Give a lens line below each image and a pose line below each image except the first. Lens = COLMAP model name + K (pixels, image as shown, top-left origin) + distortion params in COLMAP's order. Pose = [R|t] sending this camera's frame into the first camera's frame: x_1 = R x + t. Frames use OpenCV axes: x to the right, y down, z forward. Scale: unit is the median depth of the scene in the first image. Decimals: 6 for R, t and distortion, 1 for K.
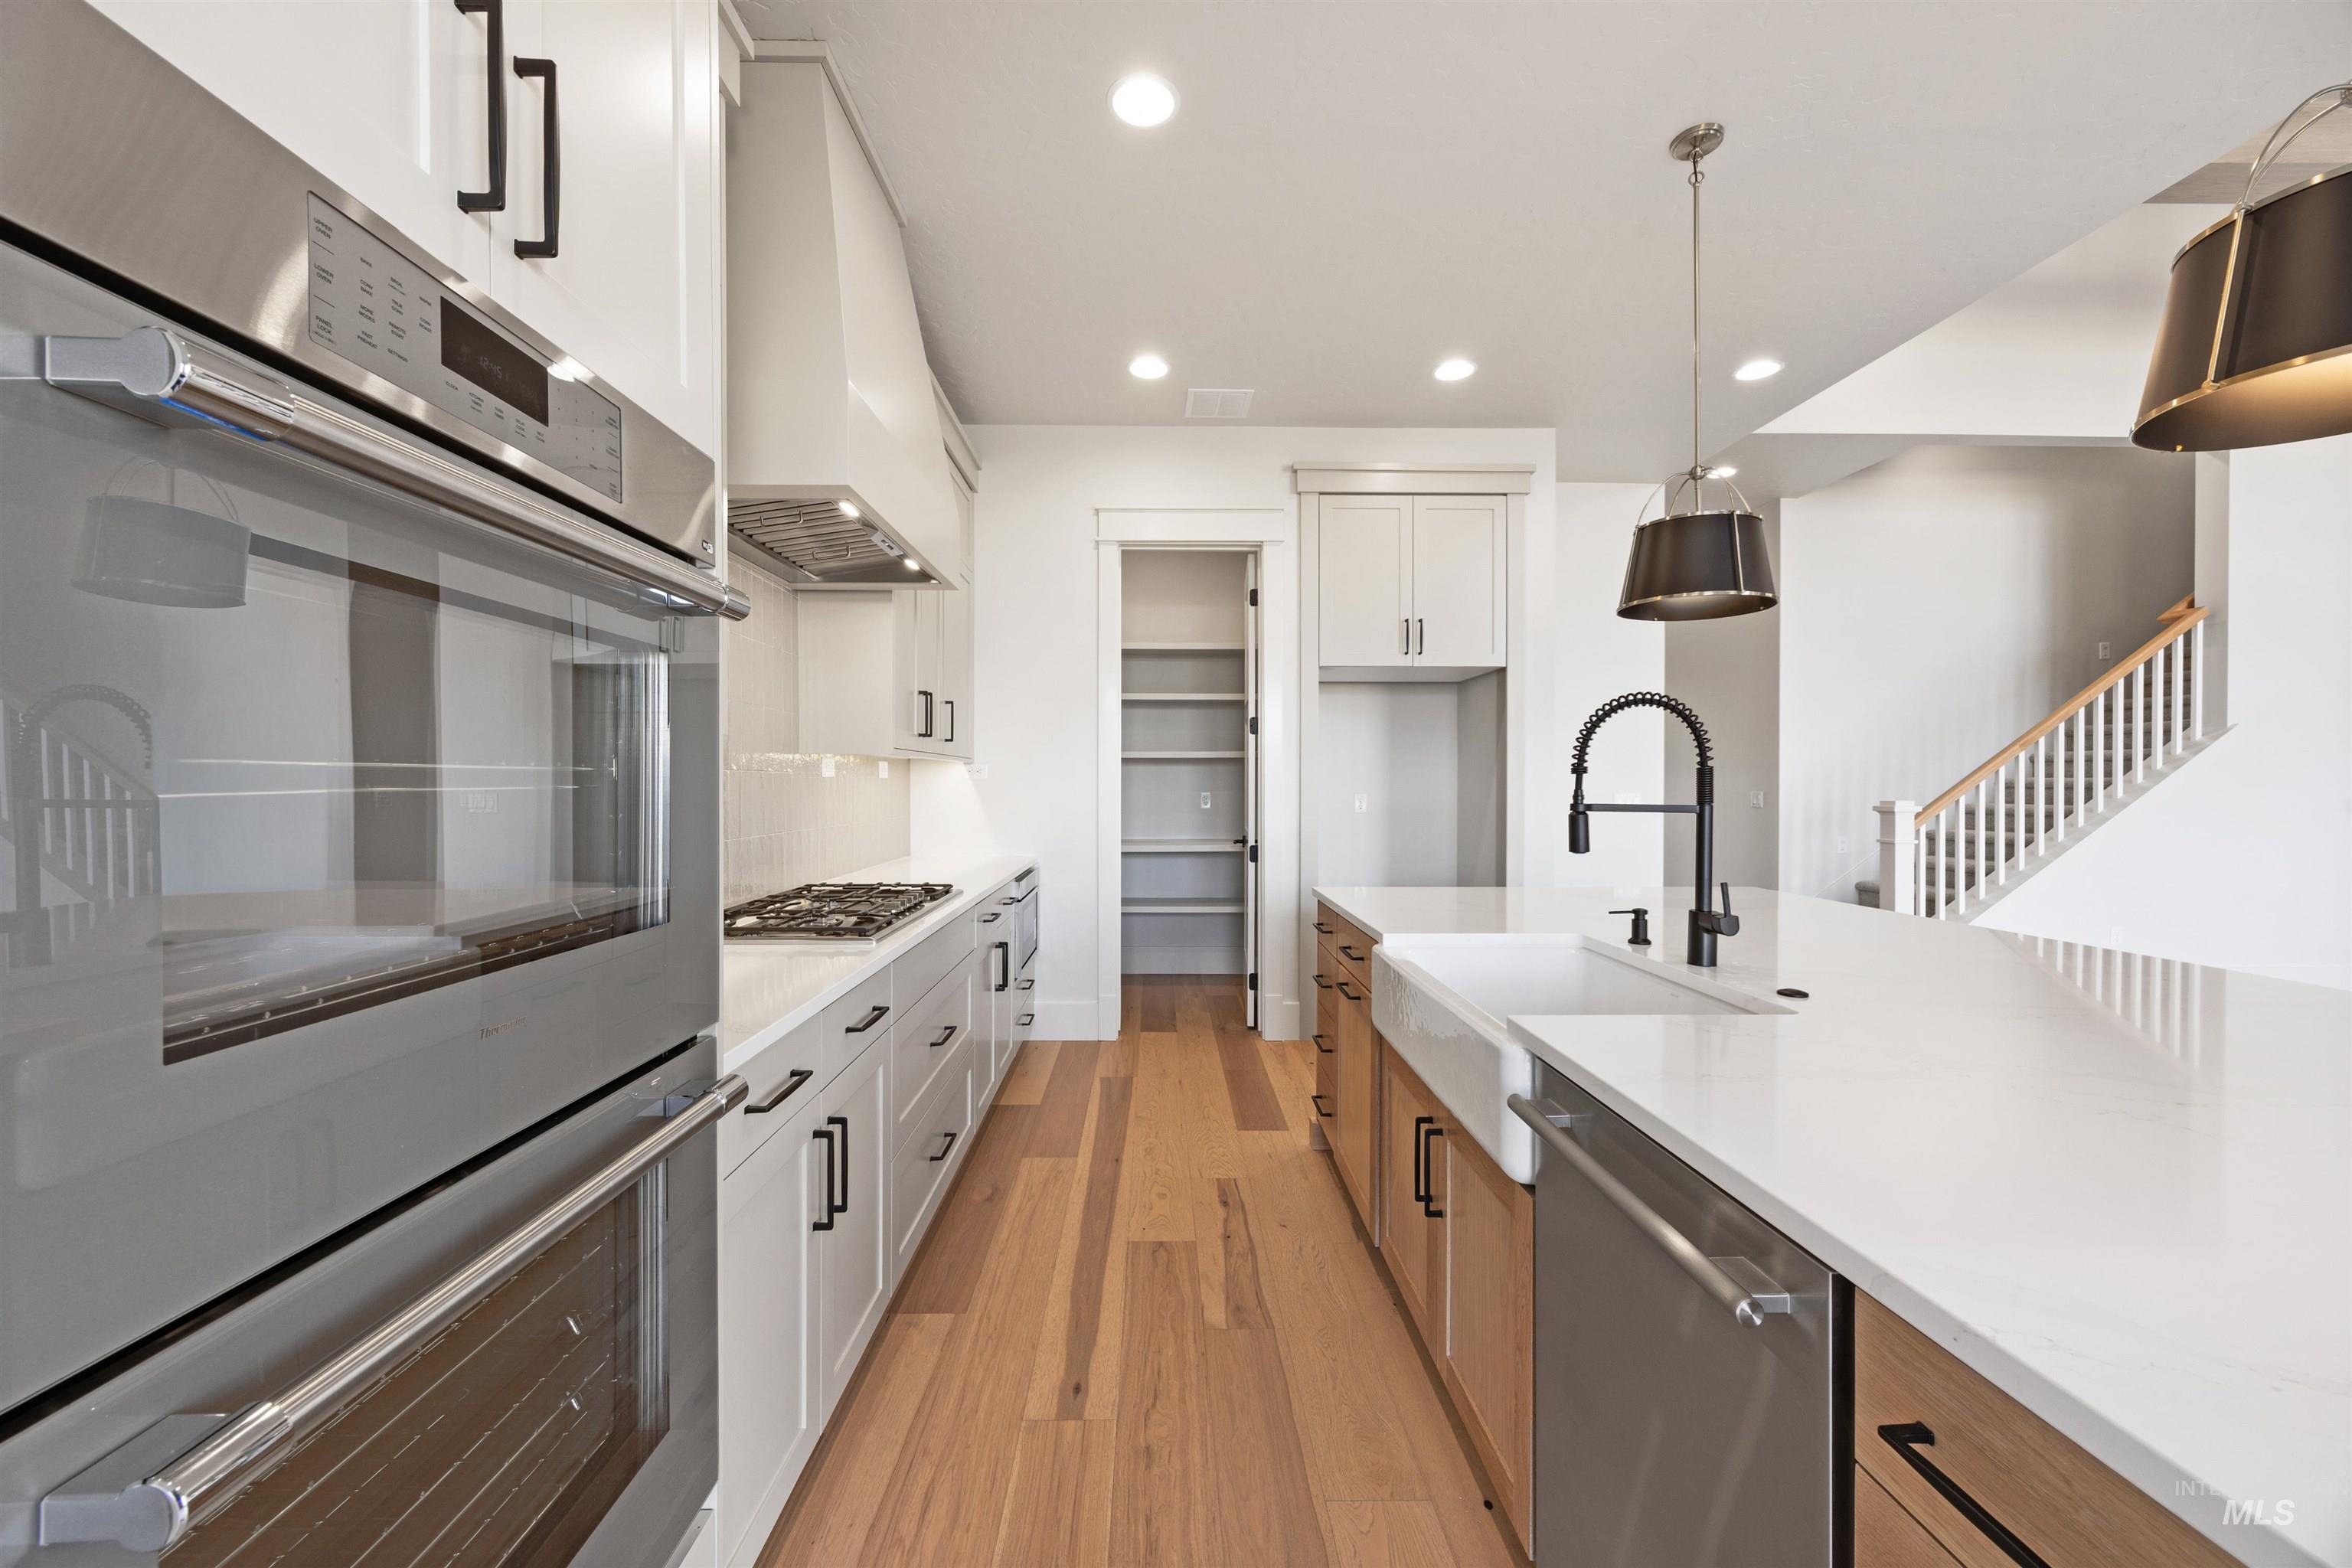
lens RADIAL K [[896.1, 0, 1168.4], [0, 896.1, 789.4], [0, 0, 1]] dist [-0.001167, 0.000022]
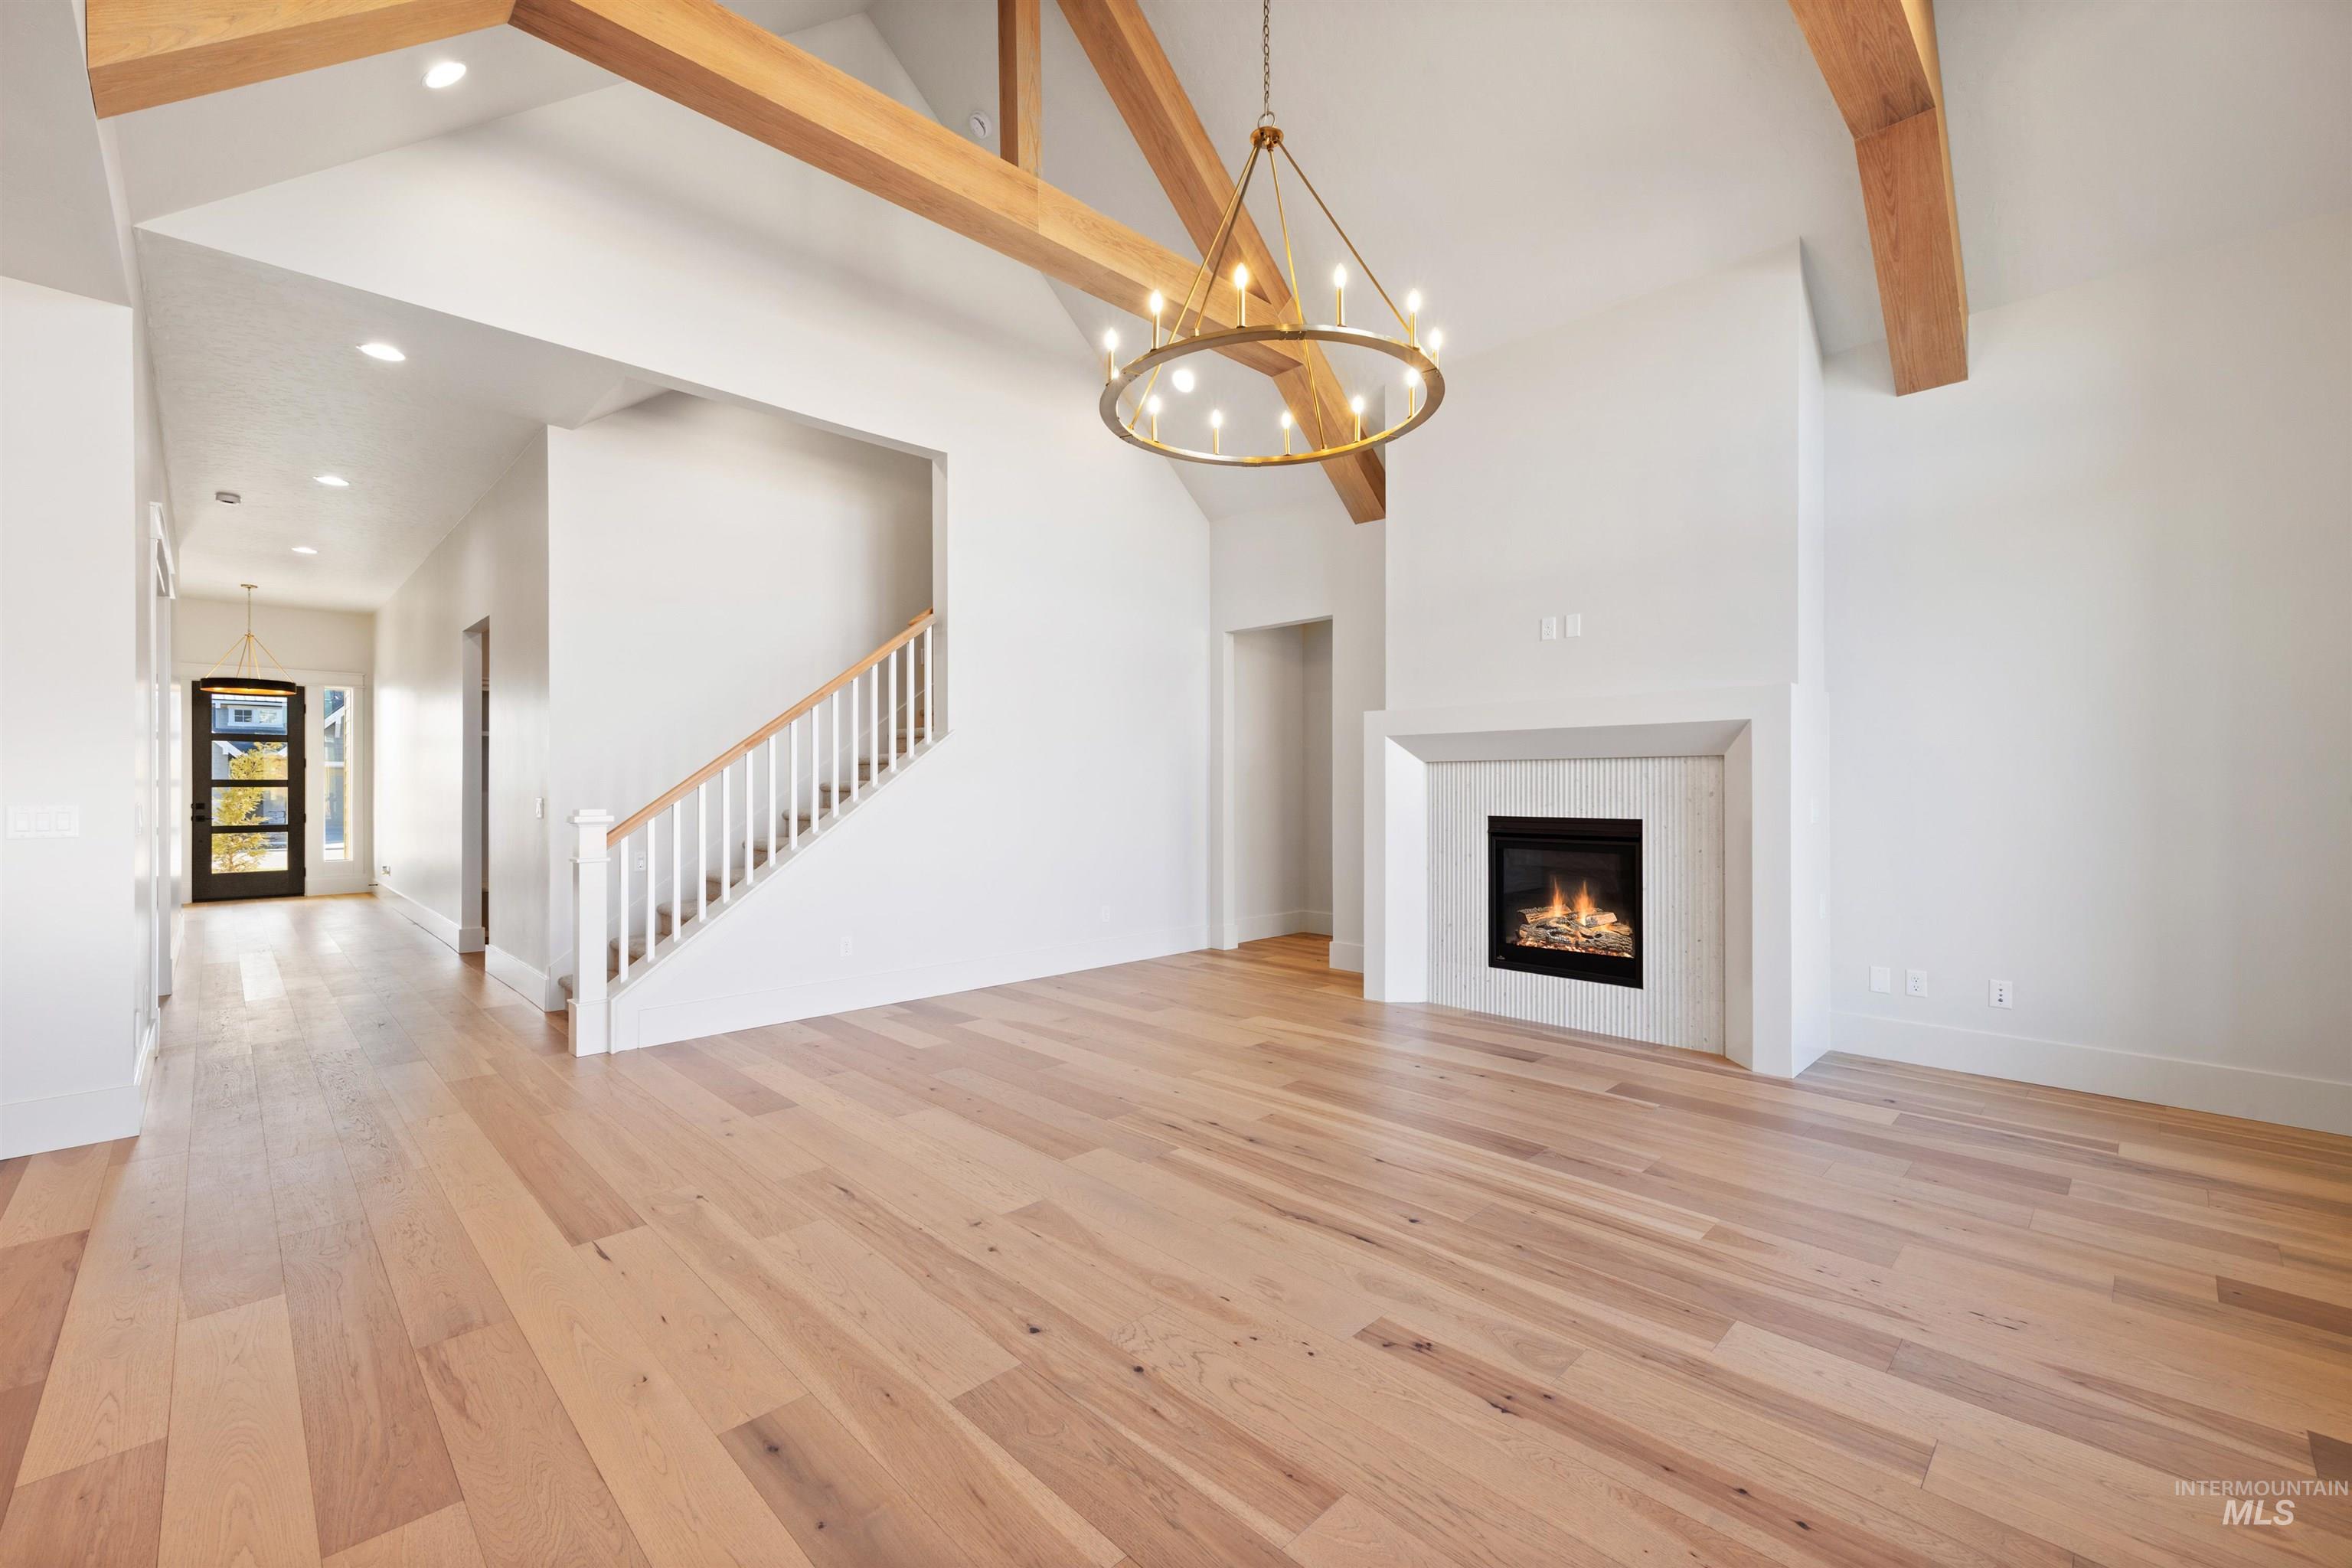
lens RADIAL K [[964.1, 0, 1165.1], [0, 964.1, 785.8], [0, 0, 1]] dist [0.013773, 0.000020]
pose [[0.724337, -0.002764, 0.689440, 0.953382], [0.008147, 0.999956, -0.004550, -0.000671], [-0.689398, 0.008912, 0.724328, 0.025913]]
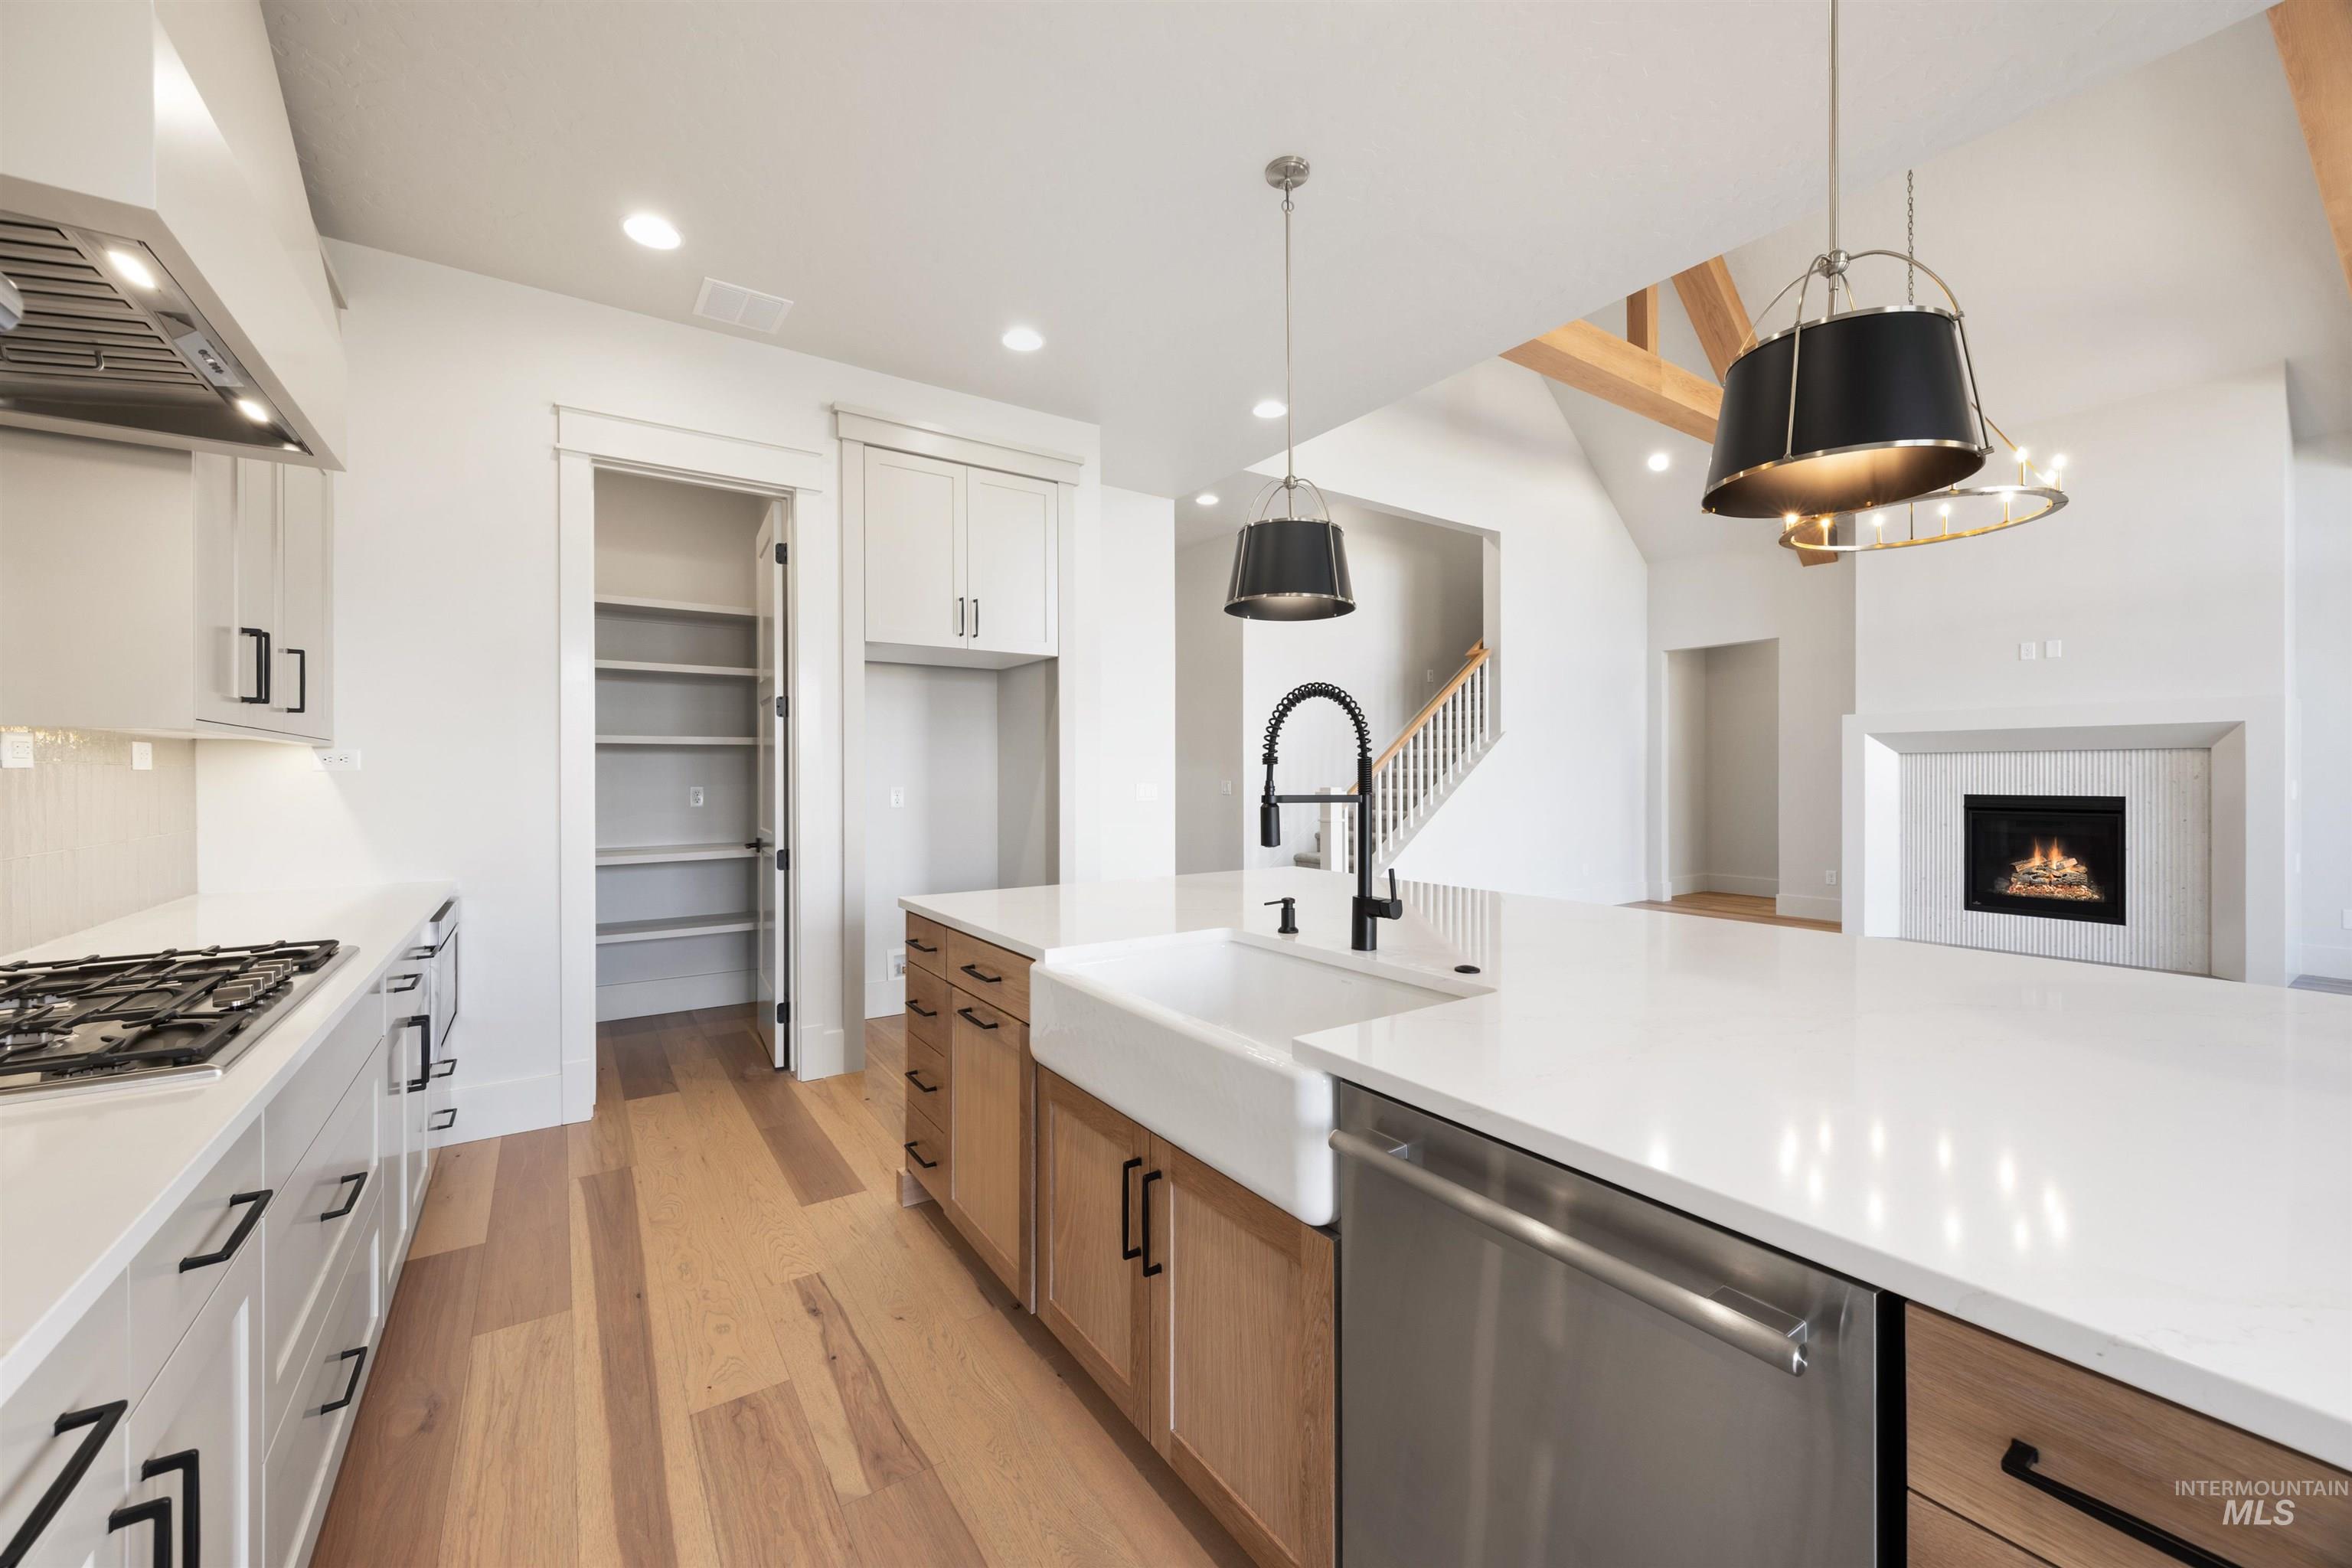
lens RADIAL K [[900.0, 0, 1171.7], [0, 900.0, 775.6], [0, 0, 1]] dist [0.000249, -0.000234]
pose [[0.835021, -0.004678, 0.550199, -0.086455], [0.007950, 0.999962, -0.003564, -0.001415], [-0.550161, 0.007351, 0.835026, 0.134695]]
